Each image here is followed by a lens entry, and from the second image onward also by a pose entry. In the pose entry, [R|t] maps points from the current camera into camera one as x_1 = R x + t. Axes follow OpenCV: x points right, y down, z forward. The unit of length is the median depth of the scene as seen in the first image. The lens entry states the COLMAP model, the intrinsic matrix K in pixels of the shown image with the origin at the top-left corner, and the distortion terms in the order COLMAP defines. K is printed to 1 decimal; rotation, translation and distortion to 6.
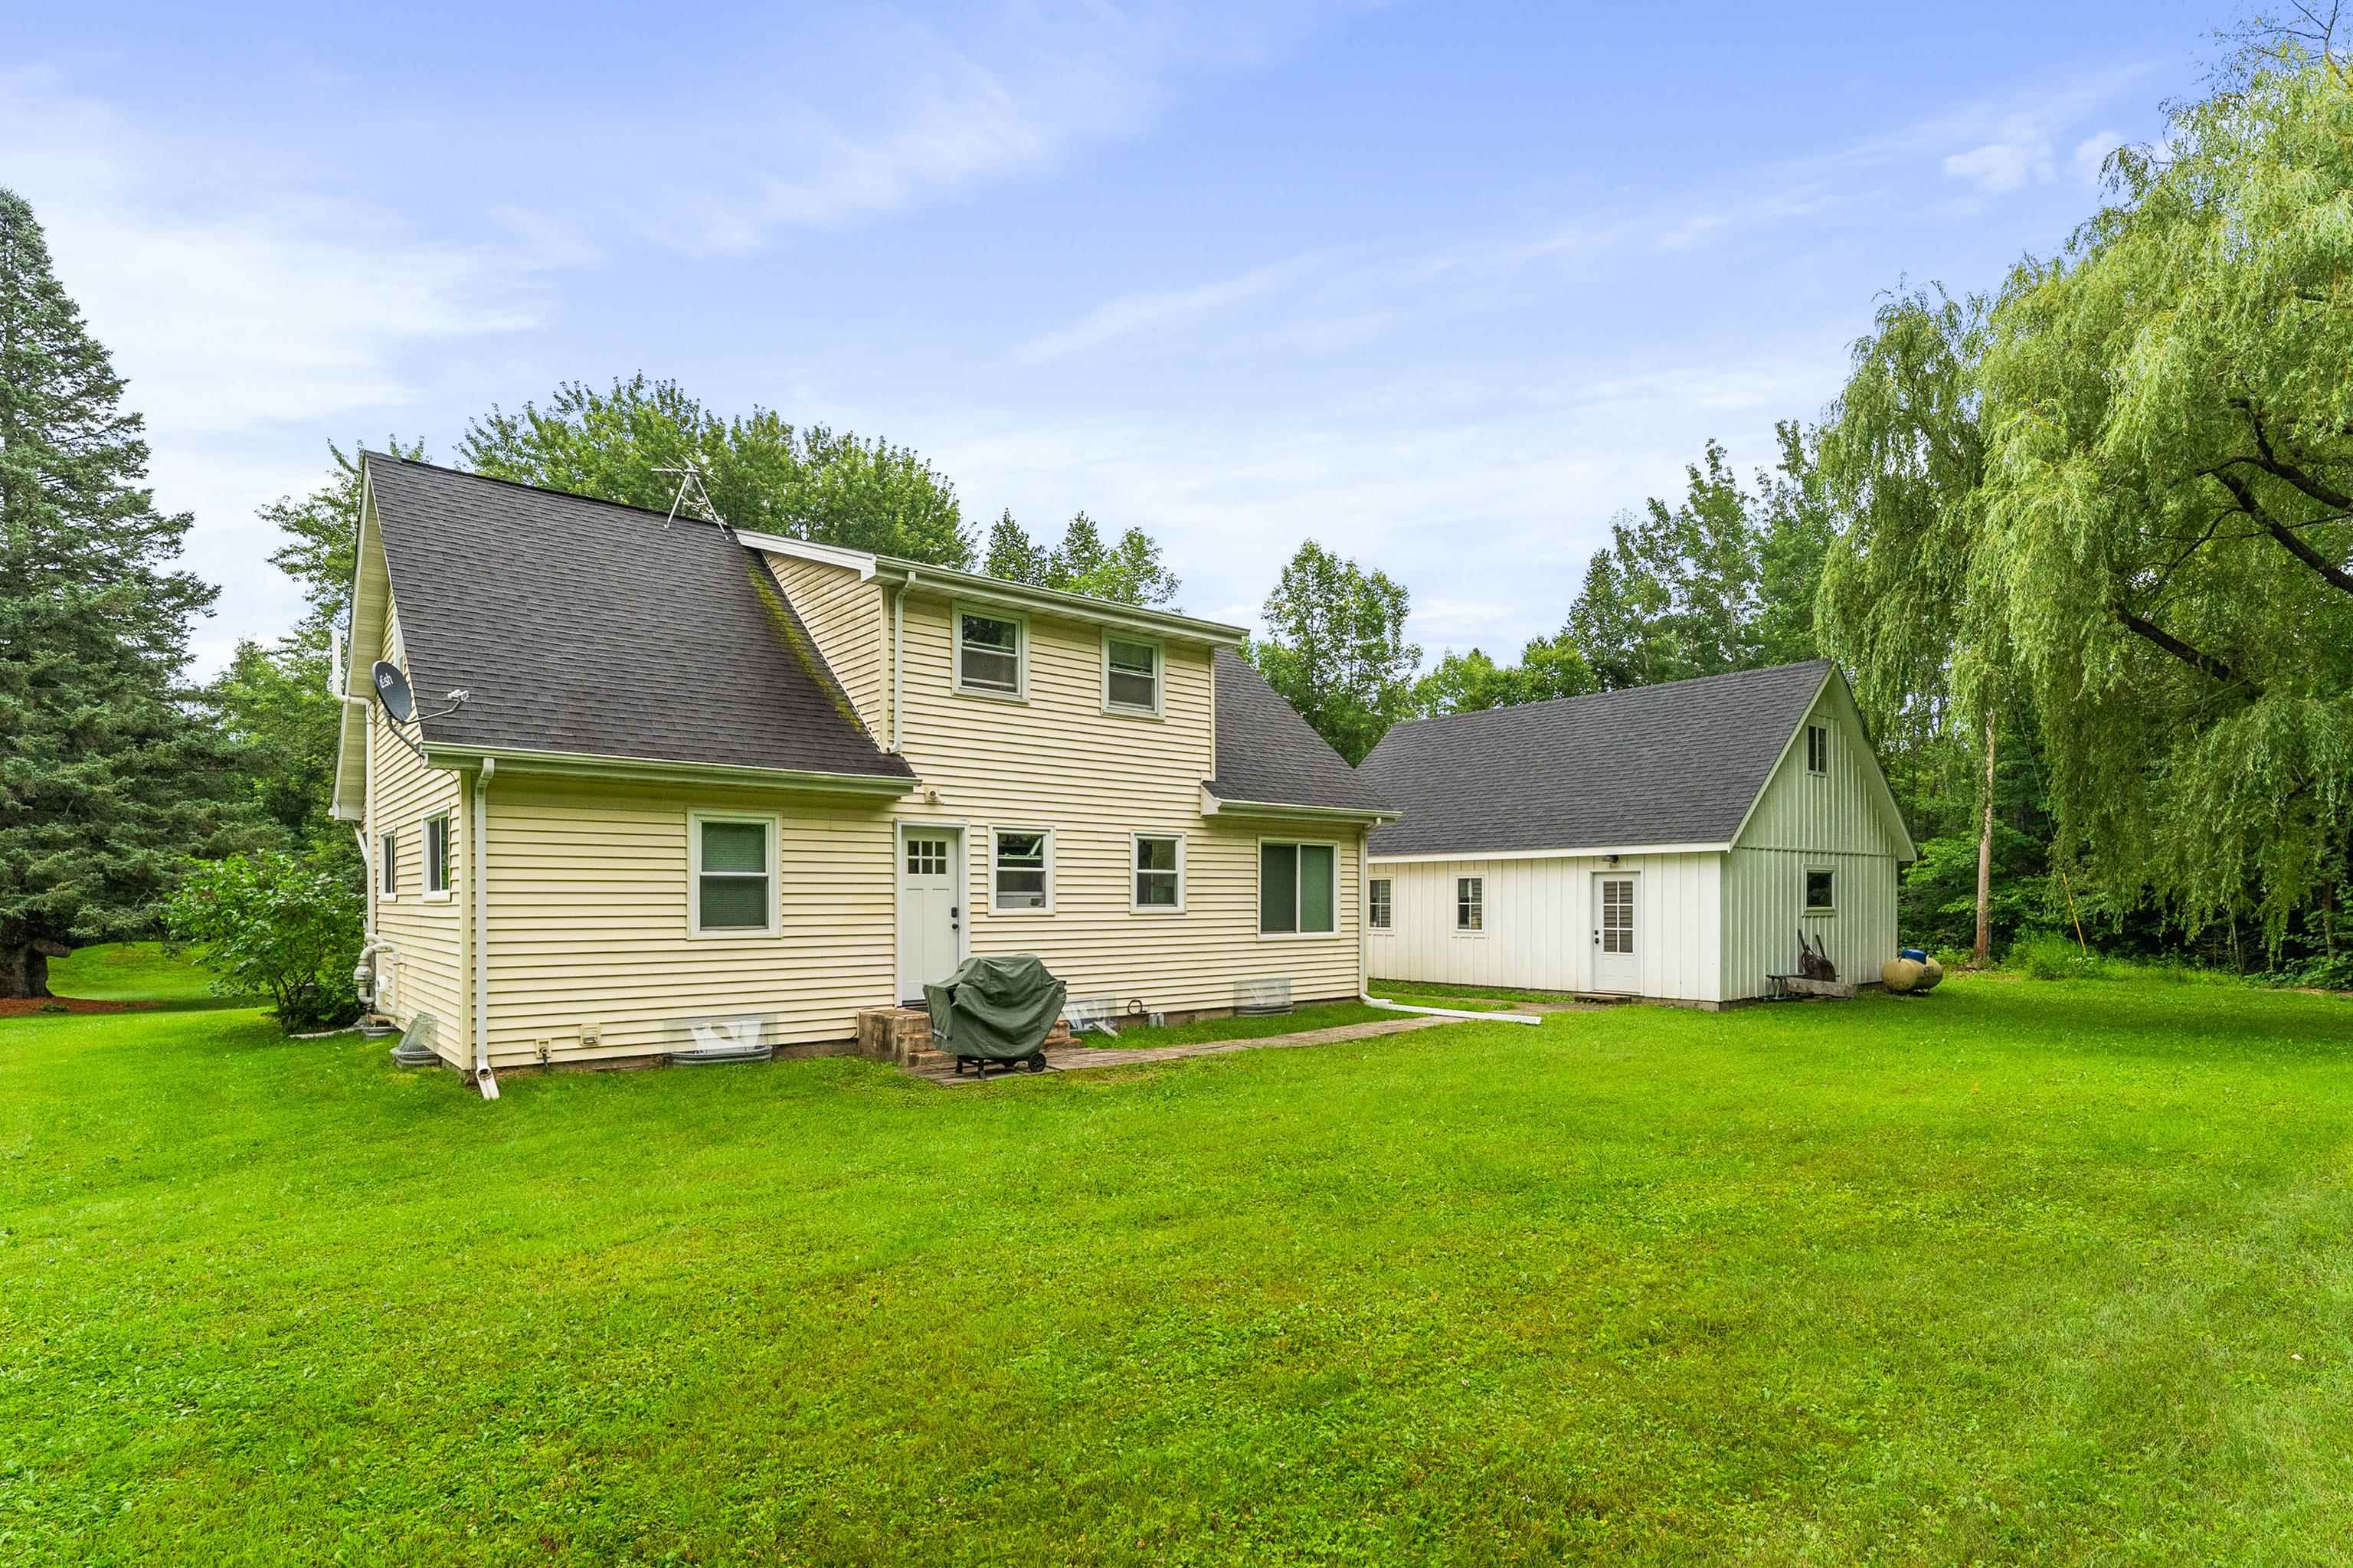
lens RADIAL K [[1152.3, 0, 1181.5], [0, 1152.3, 918.3], [0, 0, 1]] dist [-0.000003, -0.000221]
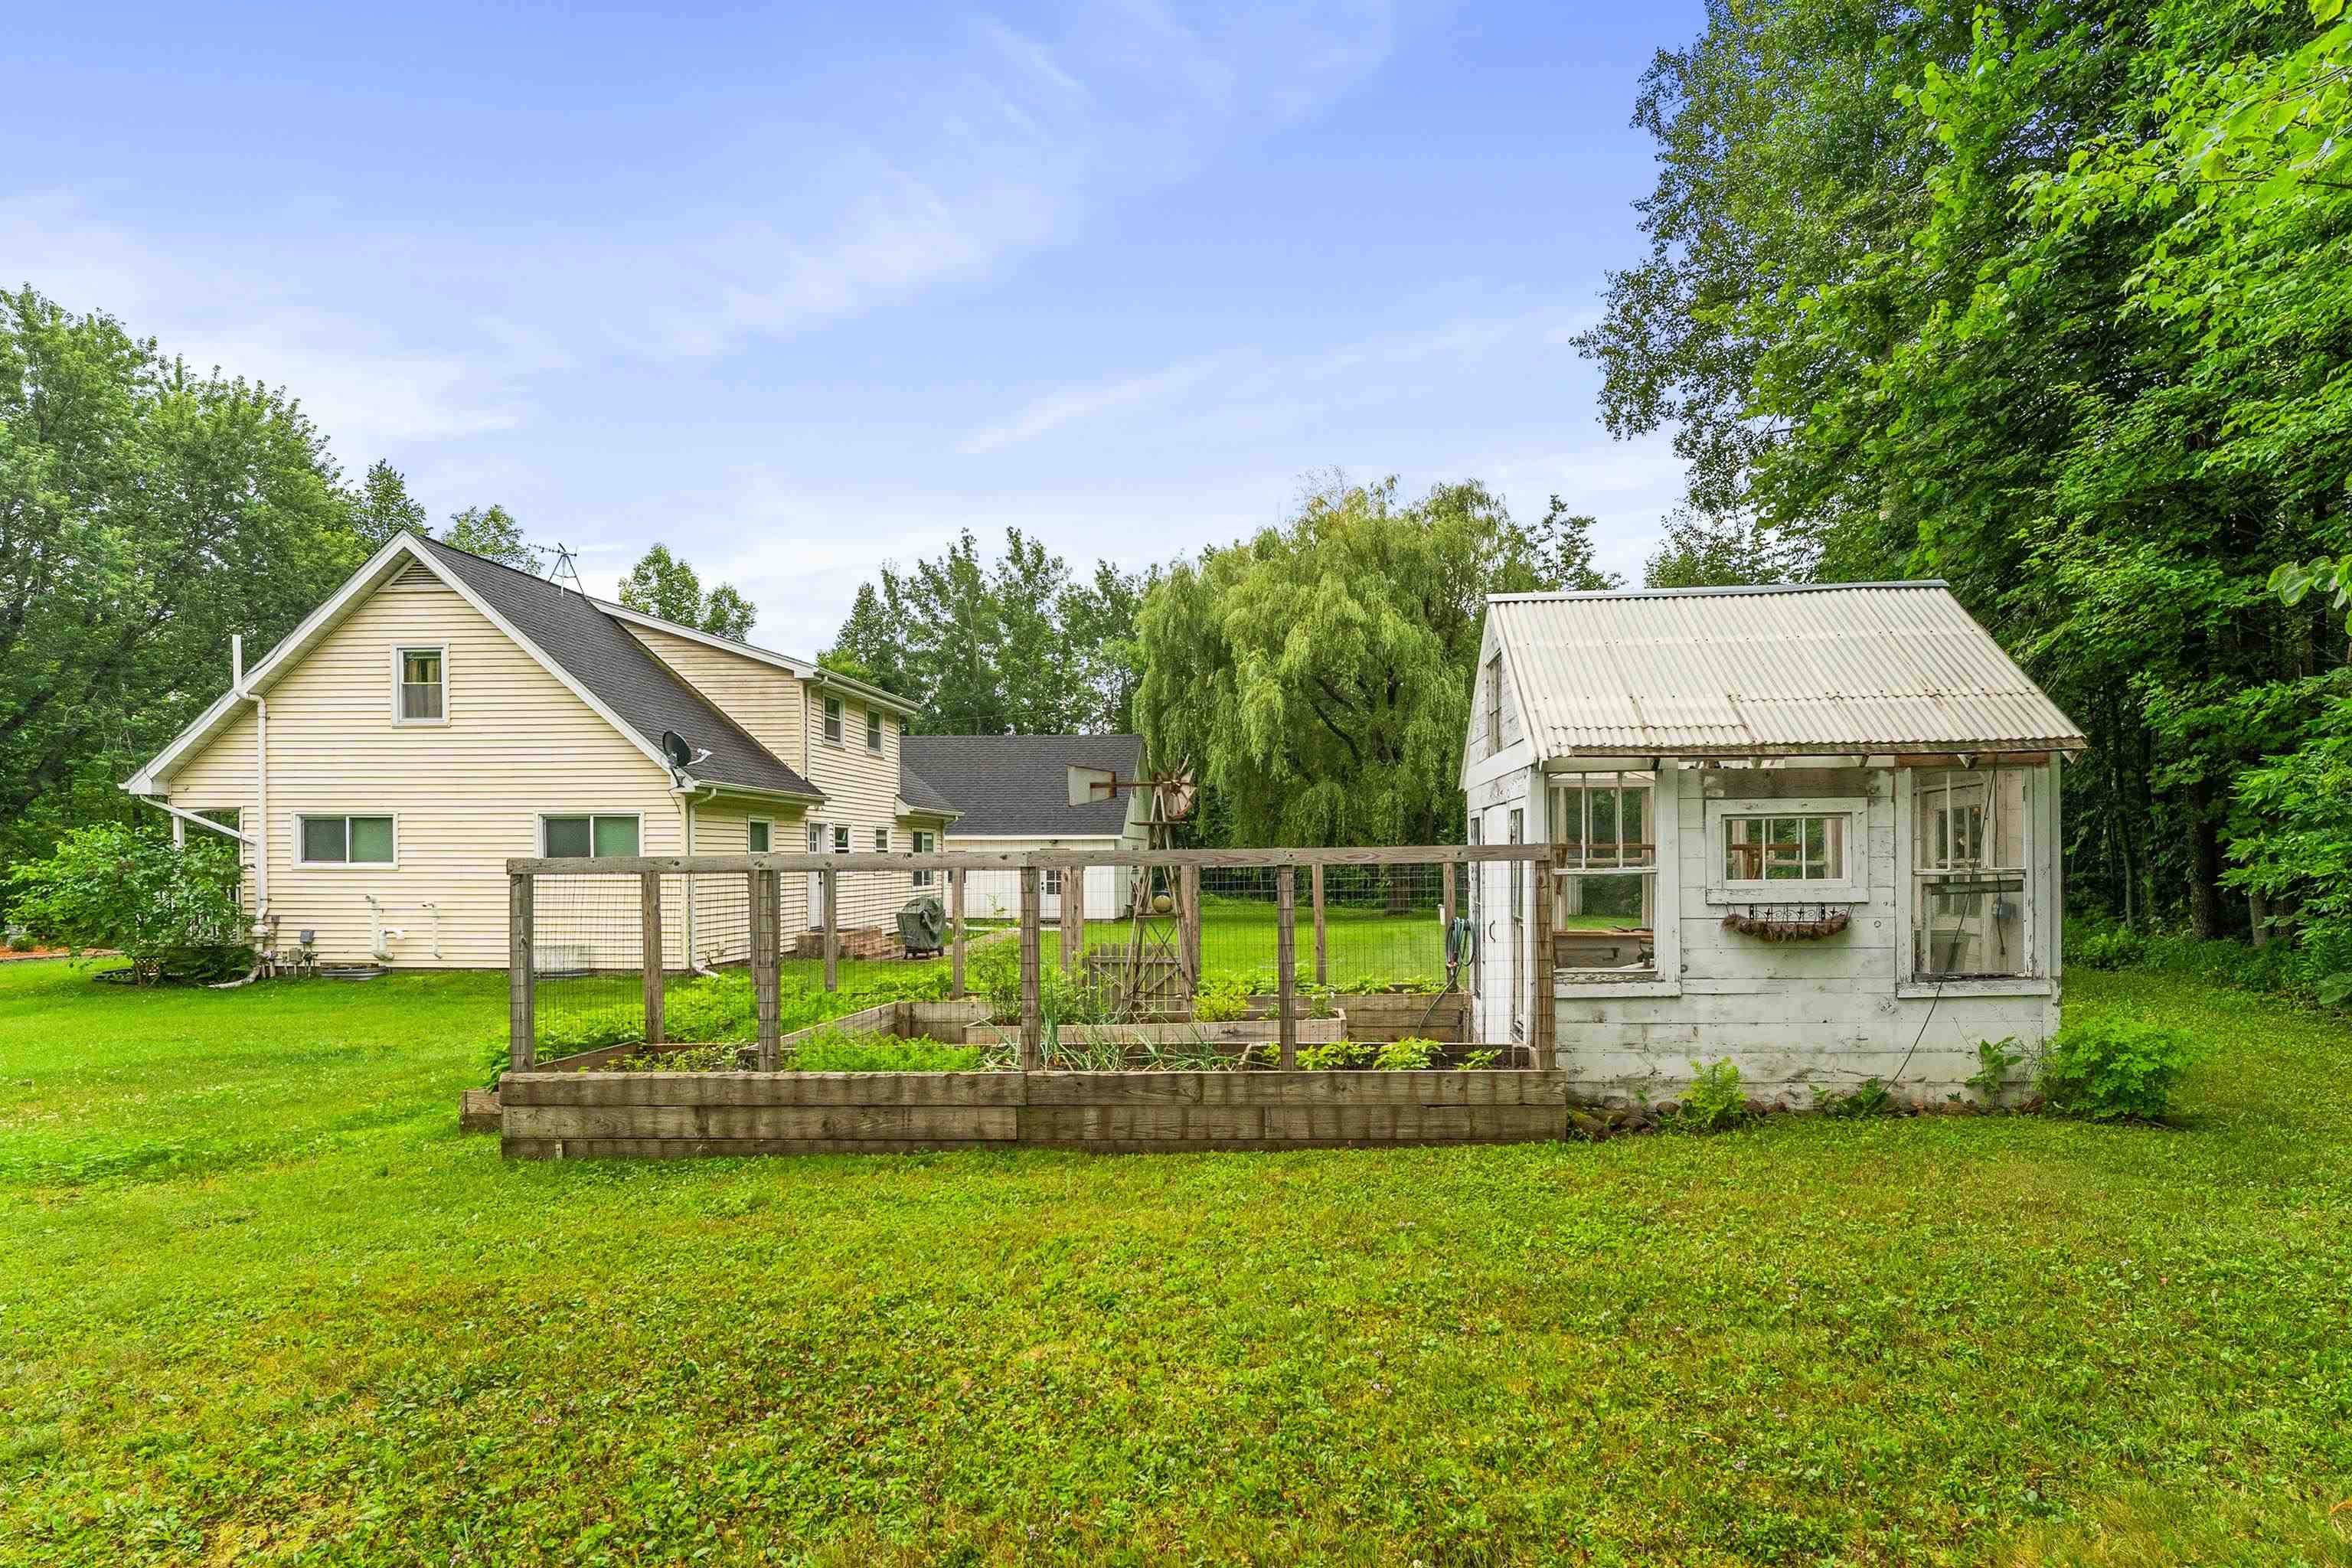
lens RADIAL K [[1101.8, 0, 1174.6], [0, 1101.8, 868.0], [0, 0, 1]] dist [-0.000179, -0.000064]
pose [[0.740236, -0.001970, 0.672345, -0.252173], [0.007184, 0.999962, -0.004979, -0.001114], [-0.672309, 0.008516, 0.740221, -0.146595]]
